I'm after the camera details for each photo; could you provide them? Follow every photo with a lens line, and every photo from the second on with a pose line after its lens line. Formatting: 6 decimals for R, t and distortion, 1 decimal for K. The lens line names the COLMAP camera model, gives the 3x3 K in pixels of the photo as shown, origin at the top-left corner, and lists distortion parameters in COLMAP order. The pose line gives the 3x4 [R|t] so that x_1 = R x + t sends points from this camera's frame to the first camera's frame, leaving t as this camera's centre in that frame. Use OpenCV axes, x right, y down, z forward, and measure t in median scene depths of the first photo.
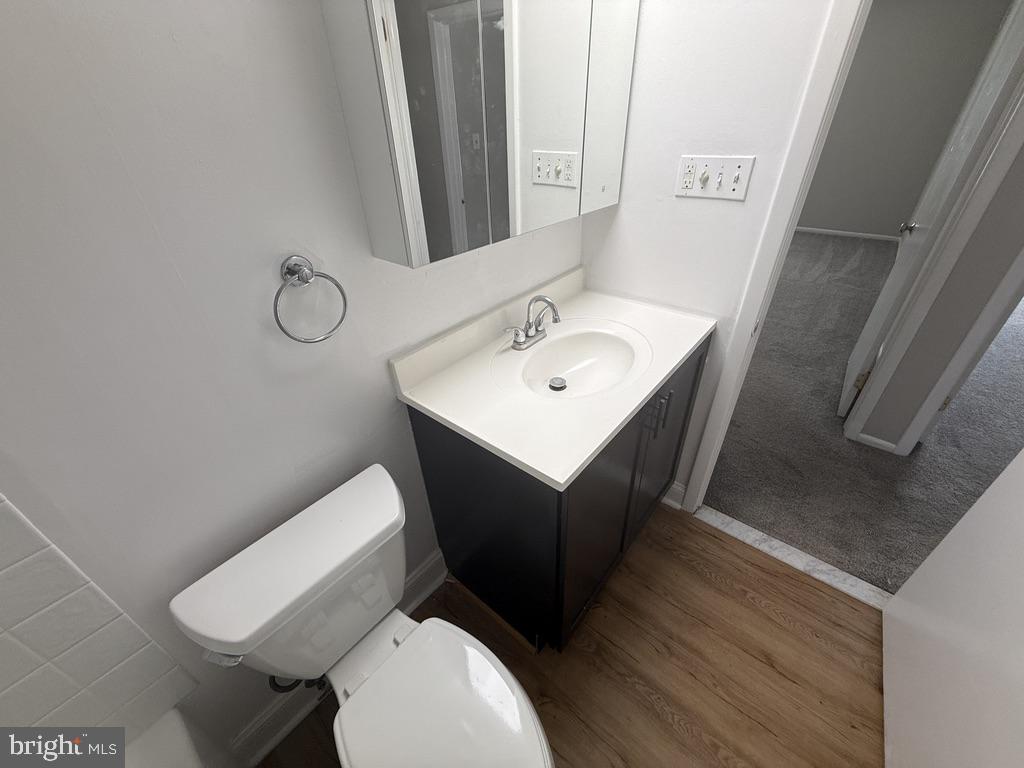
lens RADIAL K [[407.2, 0, 510.1], [0, 407.2, 383.5], [0, 0, 1]] dist [0.000527, -0.000035]
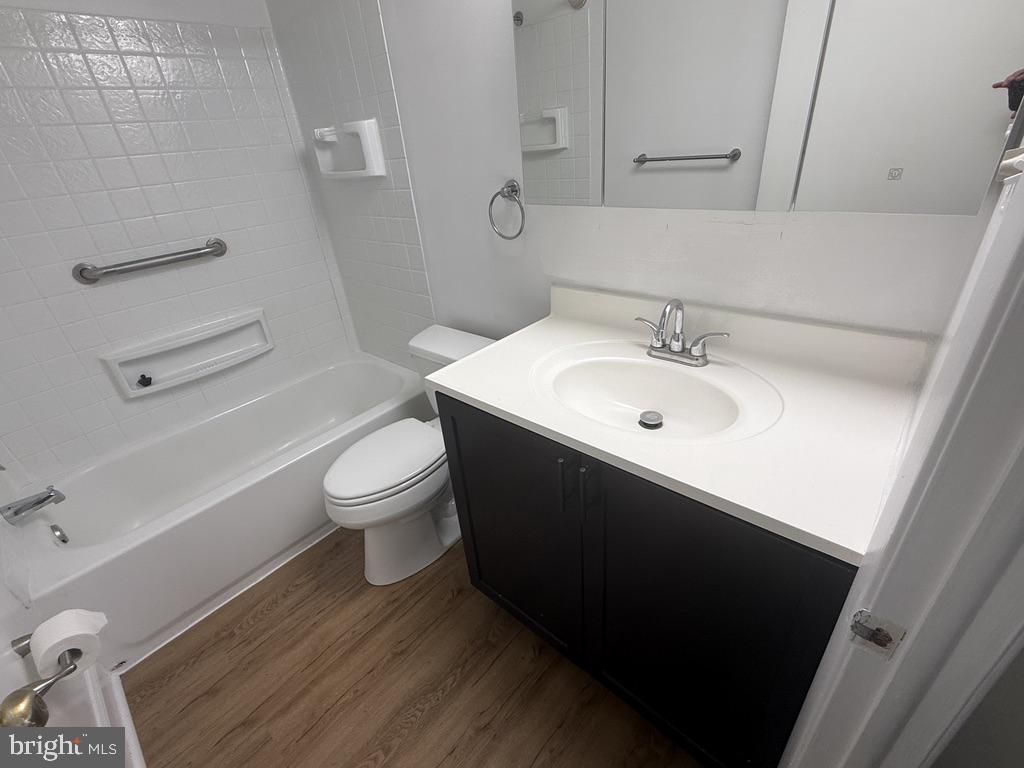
lens RADIAL K [[441.5, 0, 512.5], [0, 441.5, 382.9], [0, 0, 1]] dist [-0.009578, 0.000360]
pose [[-0.025596, 0.515821, -0.856314, 0.790631], [-0.461322, 0.753836, 0.467881, -0.316413], [0.886863, 0.407012, 0.218665, 0.580847]]
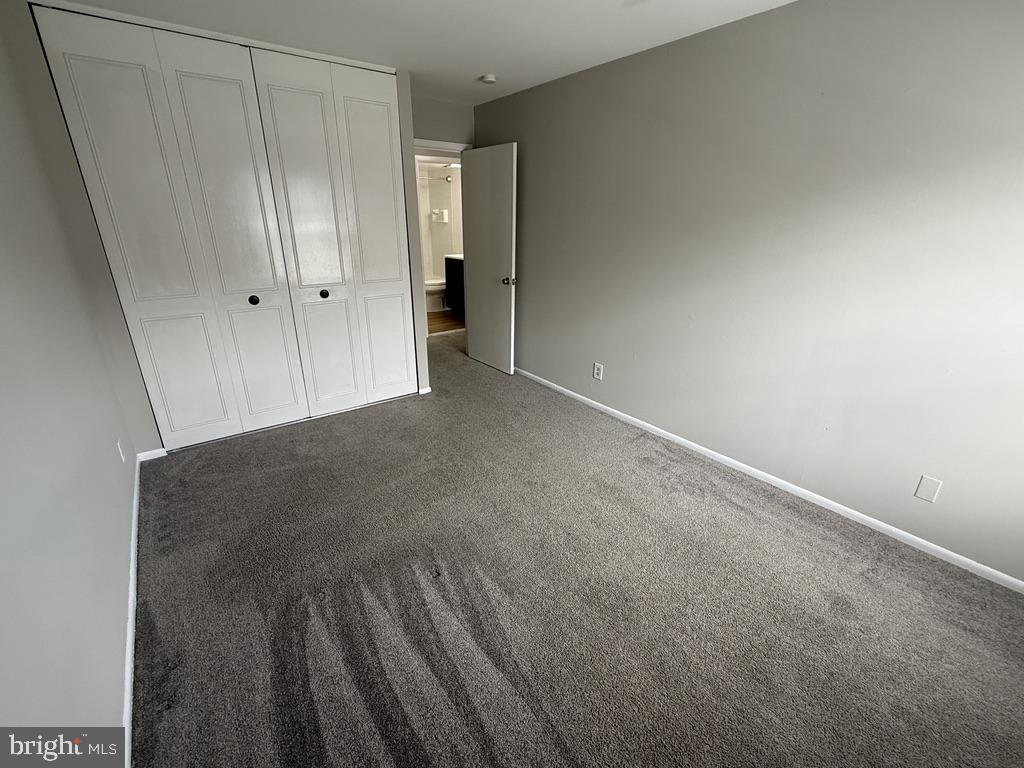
lens RADIAL K [[441.5, 0, 512.5], [0, 441.5, 382.9], [0, 0, 1]] dist [-0.009578, 0.000360]
pose [[-0.219433, 0.378680, -0.899139, 4.857753], [-0.529775, 0.727644, 0.435744, -1.355779], [0.819260, 0.571959, 0.040946, 1.858075]]
